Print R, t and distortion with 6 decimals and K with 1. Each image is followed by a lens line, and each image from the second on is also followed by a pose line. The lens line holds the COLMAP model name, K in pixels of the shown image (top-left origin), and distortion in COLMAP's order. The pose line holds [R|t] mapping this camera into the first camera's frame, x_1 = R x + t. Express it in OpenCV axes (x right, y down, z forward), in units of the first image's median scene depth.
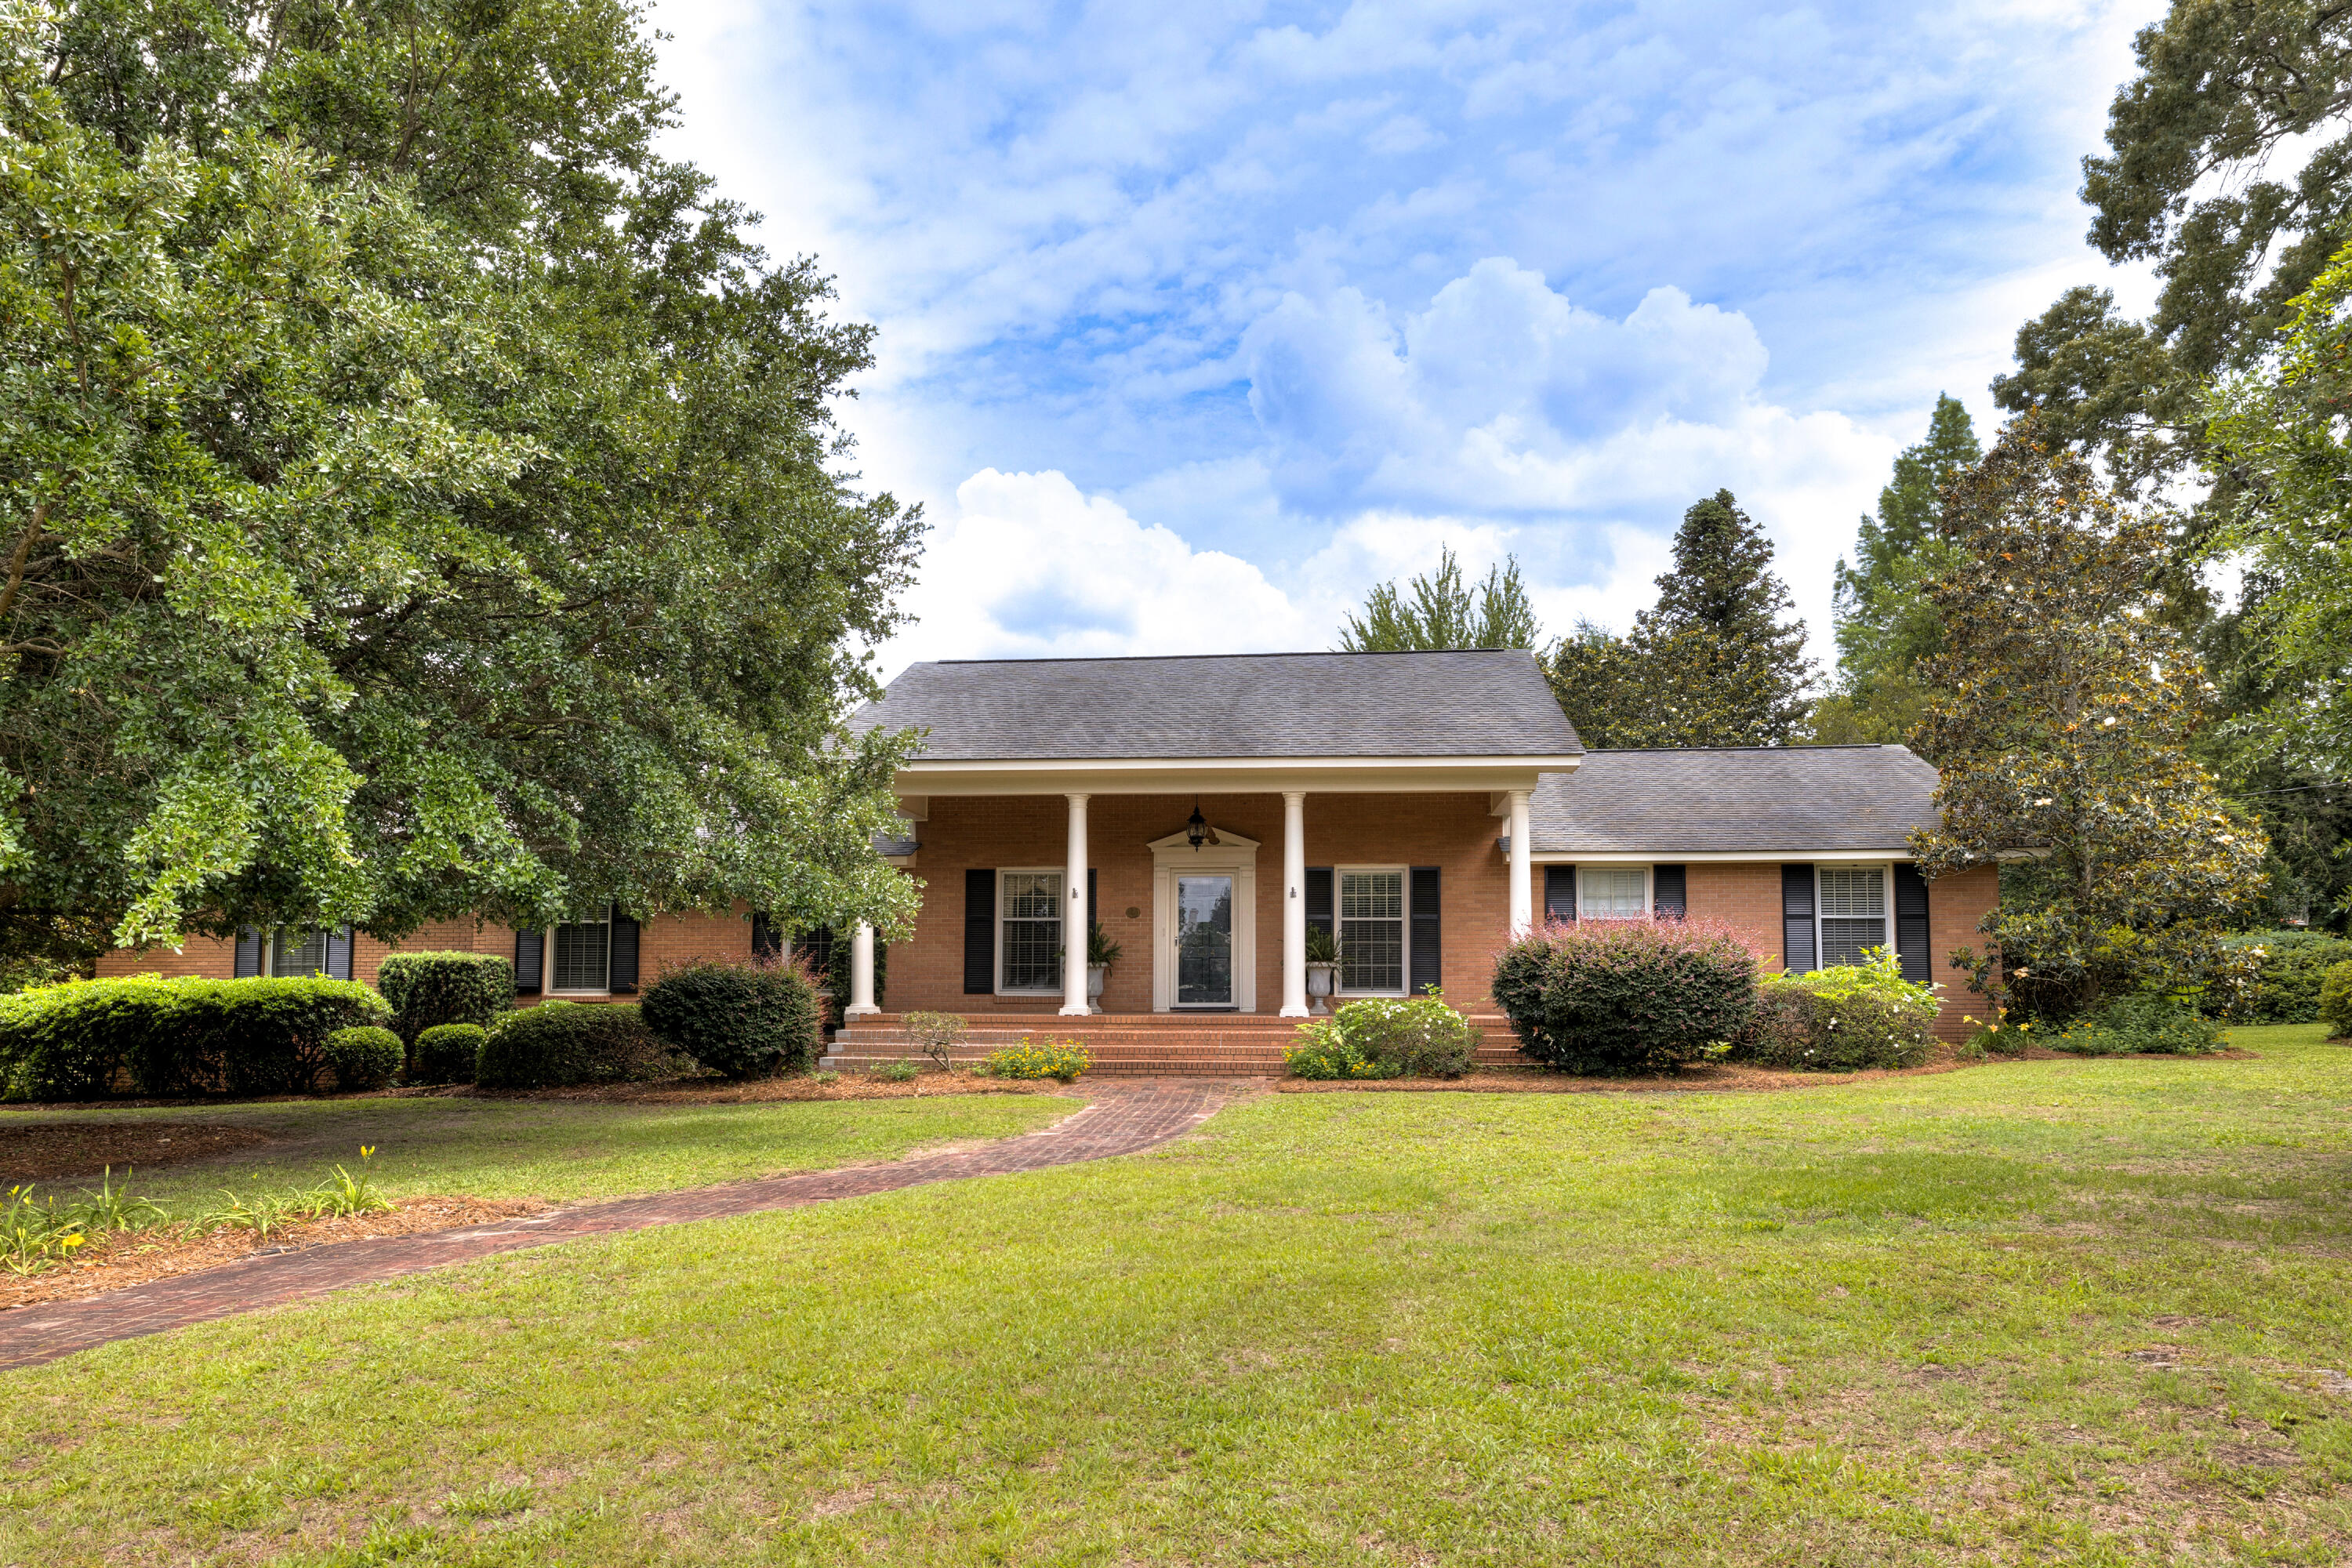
lens RADIAL K [[1607.5, 0, 1178.8], [0, 1607.5, 806.3], [0, 0, 1]] dist [-0.001478, 0.009431]
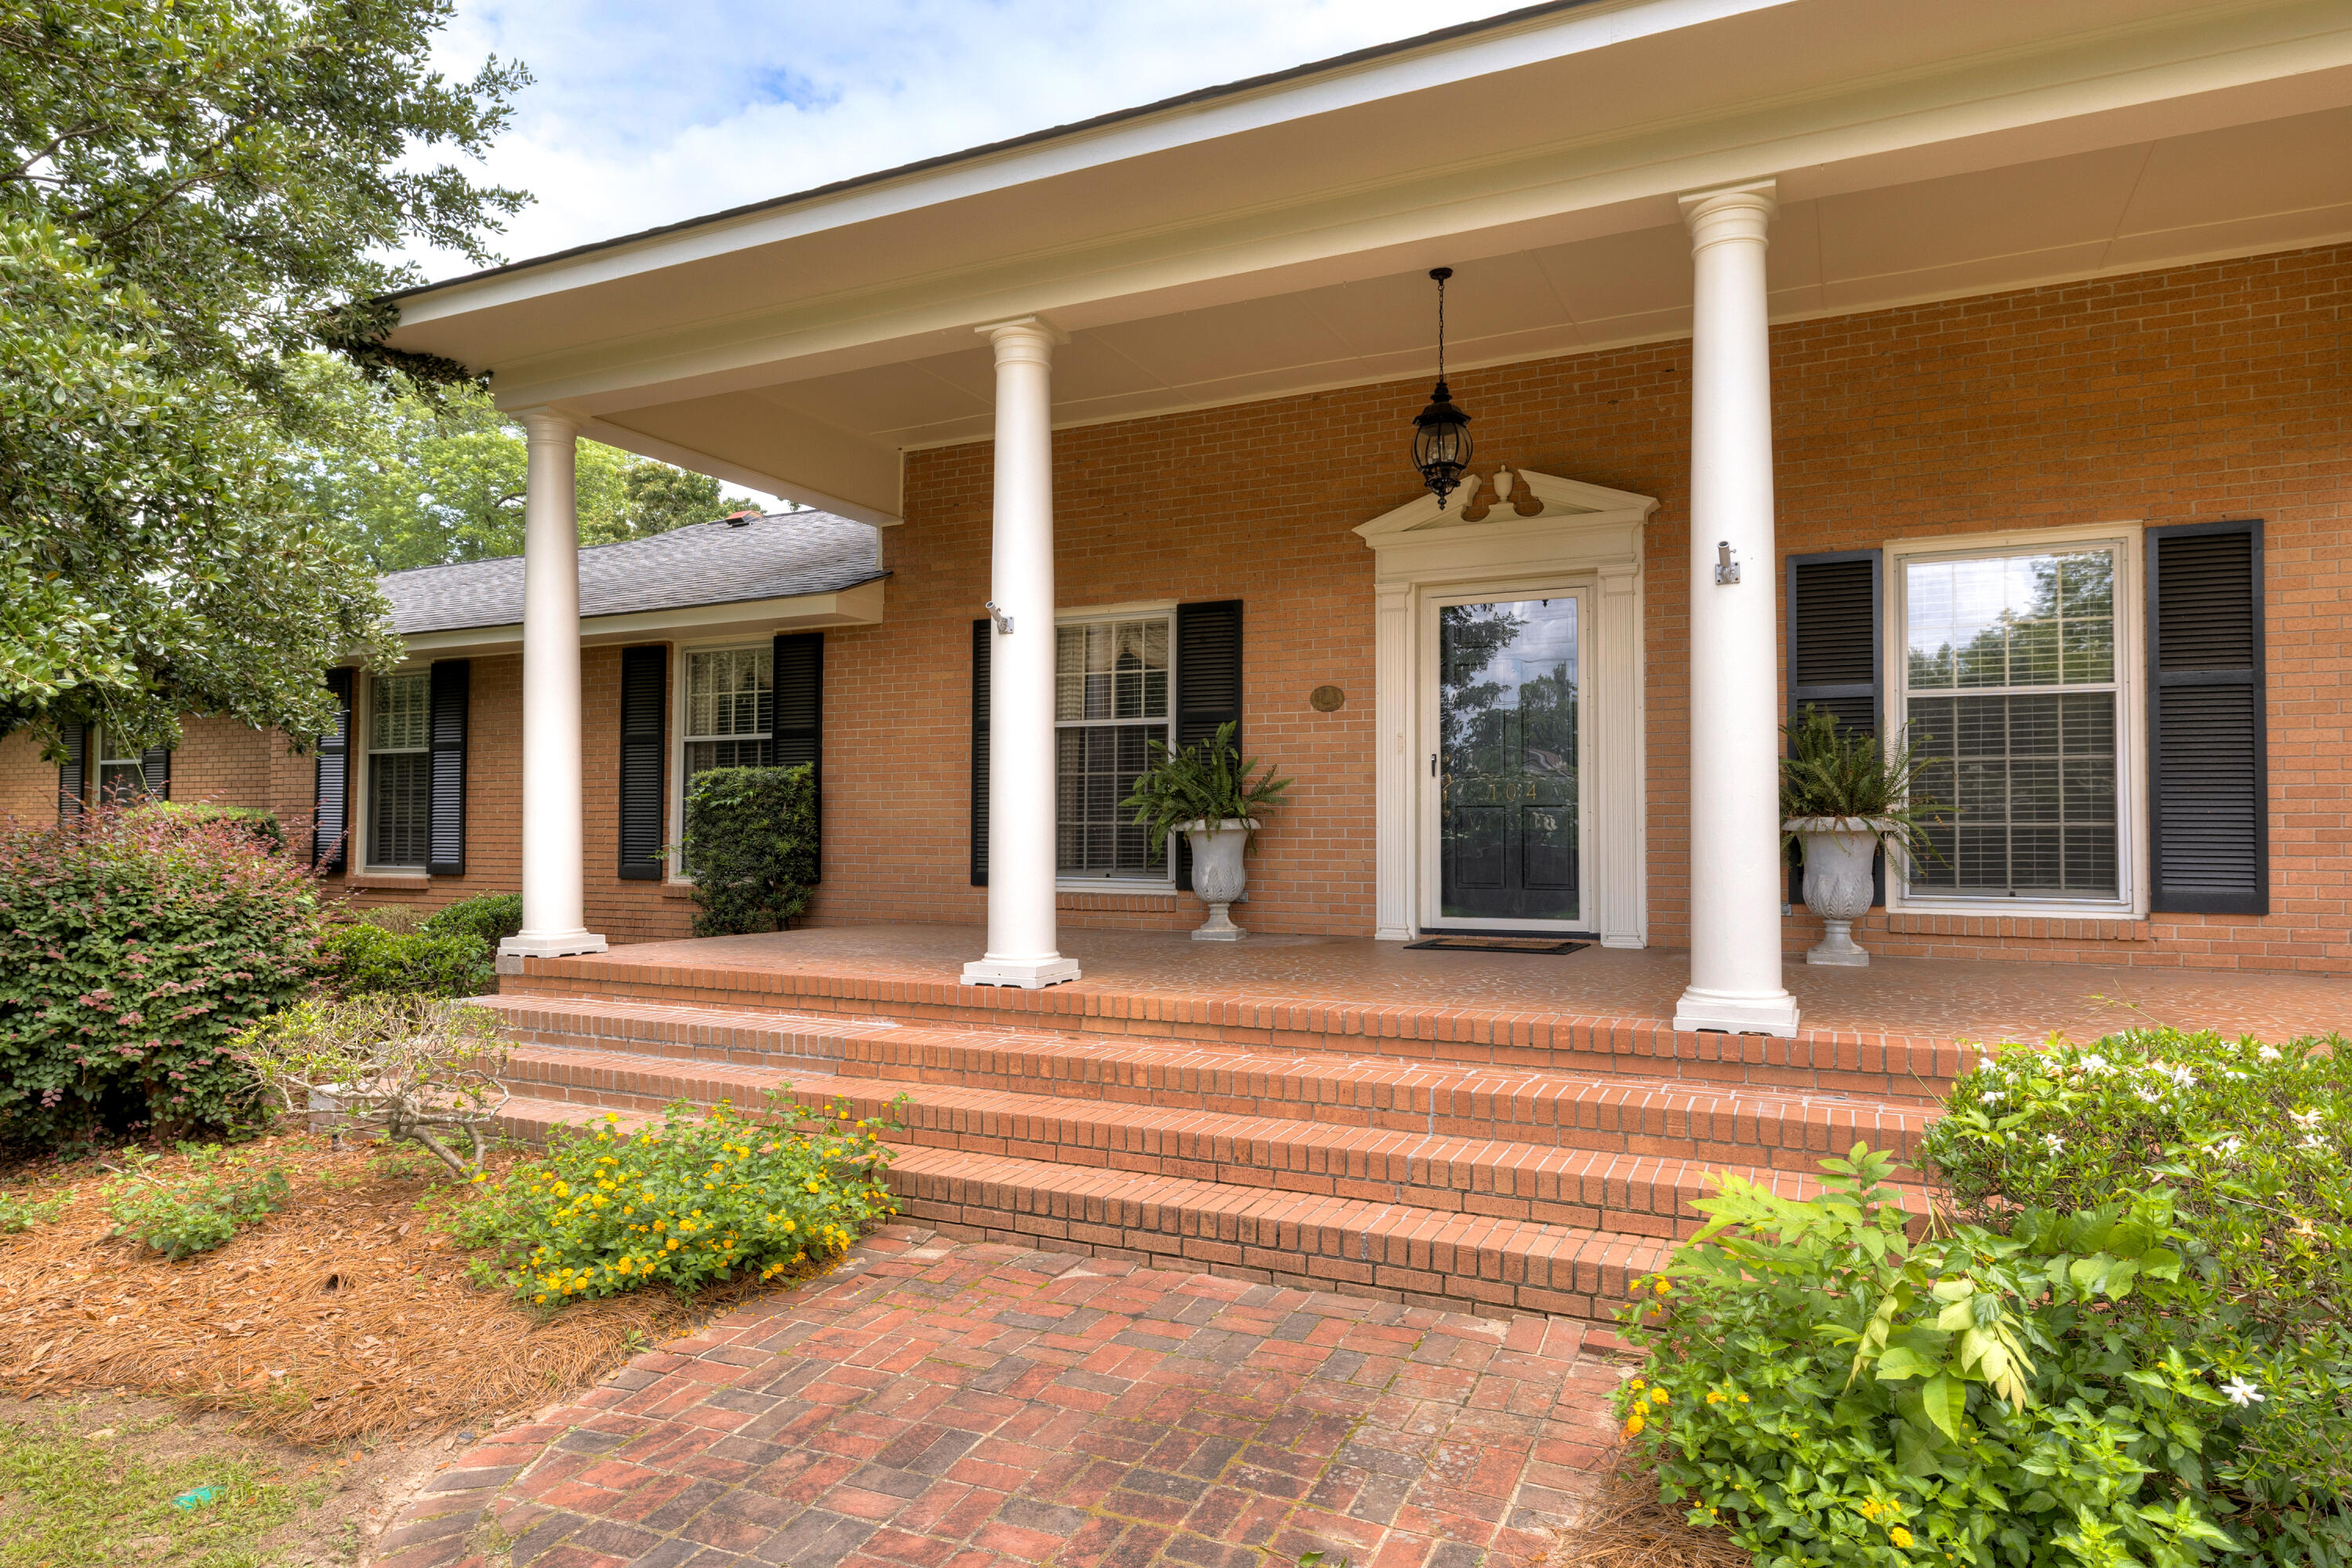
lens RADIAL K [[1281.8, 0, 1166.9], [0, 1281.8, 779.6], [0, 0, 1]] dist [0.007835, 0.000384]
pose [[0.923779, -0.015833, -0.382599, 0.059072], [0.044900, 0.996731, 0.067163, 0.063032], [0.380285, -0.079223, 0.921470, 0.681651]]
